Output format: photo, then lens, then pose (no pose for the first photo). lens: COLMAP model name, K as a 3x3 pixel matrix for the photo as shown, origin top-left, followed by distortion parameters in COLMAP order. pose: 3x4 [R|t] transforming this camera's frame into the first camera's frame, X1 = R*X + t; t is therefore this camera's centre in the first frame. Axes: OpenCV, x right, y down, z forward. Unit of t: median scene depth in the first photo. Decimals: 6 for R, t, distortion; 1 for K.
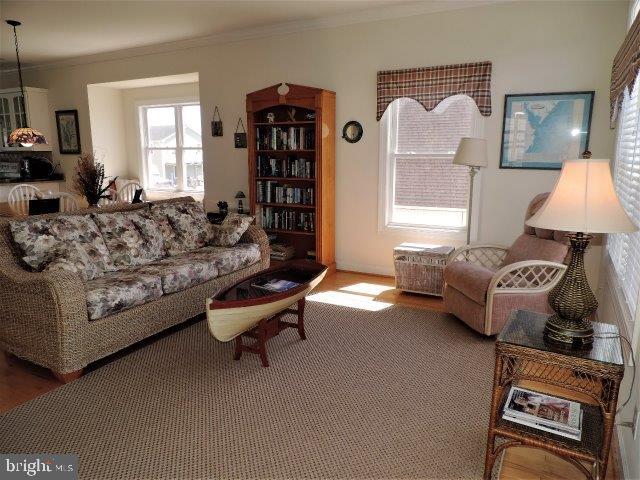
lens RADIAL K [[466.0, 0, 317.0], [0, 466.0, 241.0], [0, 0, 1]] dist [0.038655, 0.001003]
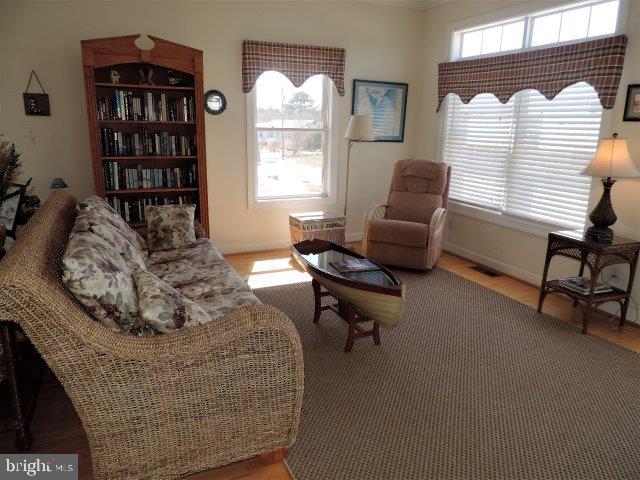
lens RADIAL K [[466.0, 0, 317.1], [0, 466.0, 238.7], [0, 0, 1]] dist [0.038655, 0.001003]
pose [[0.612170, -0.177538, 0.770537, -0.545368], [0.136900, 0.983549, 0.117854, -0.052714], [-0.778785, 0.033340, 0.626405, 0.280029]]
